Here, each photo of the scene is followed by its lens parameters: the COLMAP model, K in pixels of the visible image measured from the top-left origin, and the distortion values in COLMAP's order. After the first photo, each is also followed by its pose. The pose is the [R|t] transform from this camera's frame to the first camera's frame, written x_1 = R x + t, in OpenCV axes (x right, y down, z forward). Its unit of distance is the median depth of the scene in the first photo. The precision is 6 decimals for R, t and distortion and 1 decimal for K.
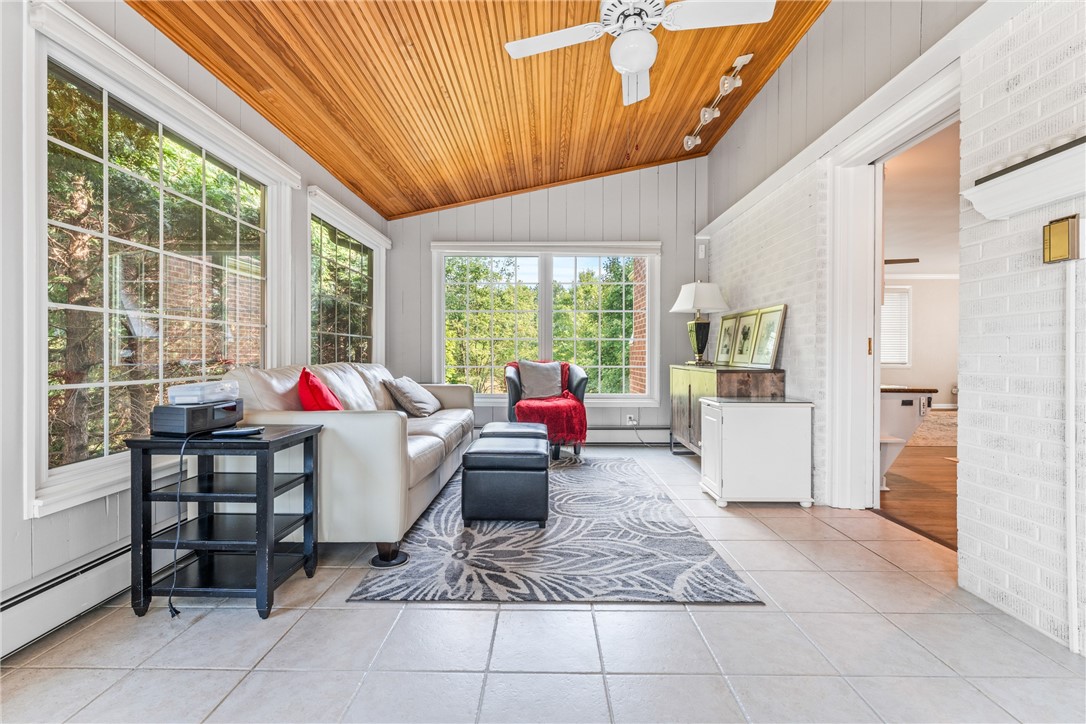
lens RADIAL K [[476.8, 0, 550.4], [0, 476.8, 356.6], [0, 0, 1]] dist [-0.001149, 0.001442]
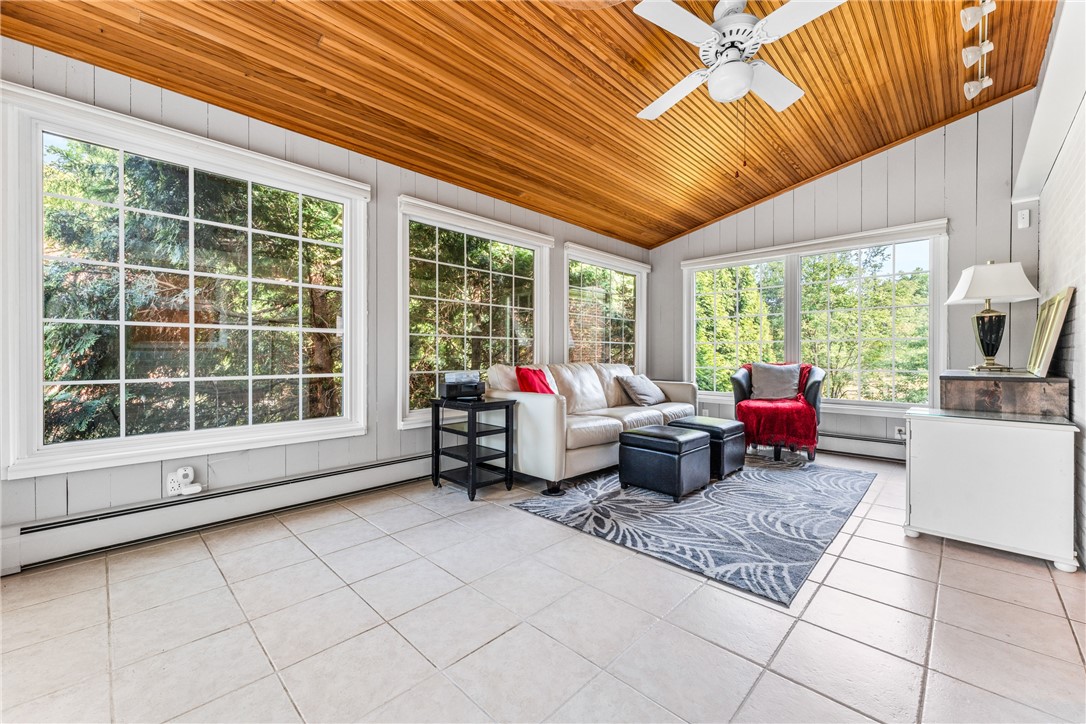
lens RADIAL K [[435.2, 0, 554.9], [0, 435.2, 357.0], [0, 0, 1]] dist [0.000883, -0.000201]
pose [[0.728390, 0.001074, -0.685162, 0.513593], [-0.002868, 0.999995, -0.001481, -0.002361], [0.685157, 0.003044, 0.728389, -0.002109]]
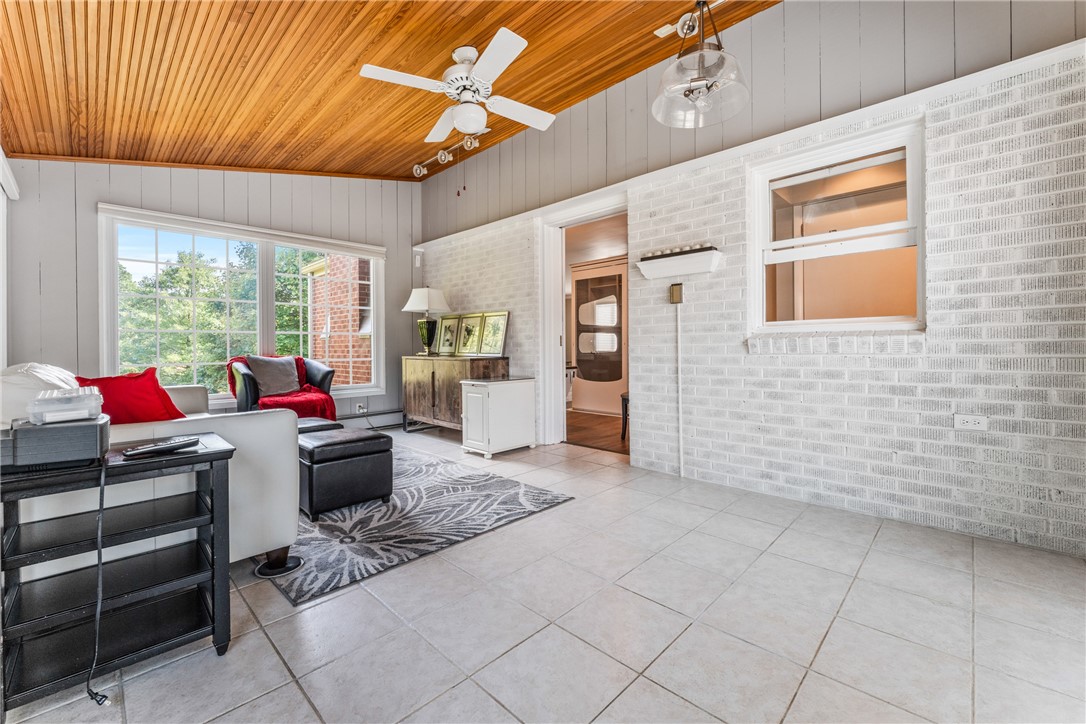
lens RADIAL K [[435.2, 0, 548.6], [0, 435.2, 346.4], [0, 0, 1]] dist [0.000883, -0.000201]
pose [[0.696938, -0.008746, 0.717078, -0.489924], [0.013234, 0.999912, -0.000666, -0.002962], [-0.717009, 0.009954, 0.696993, 0.009277]]
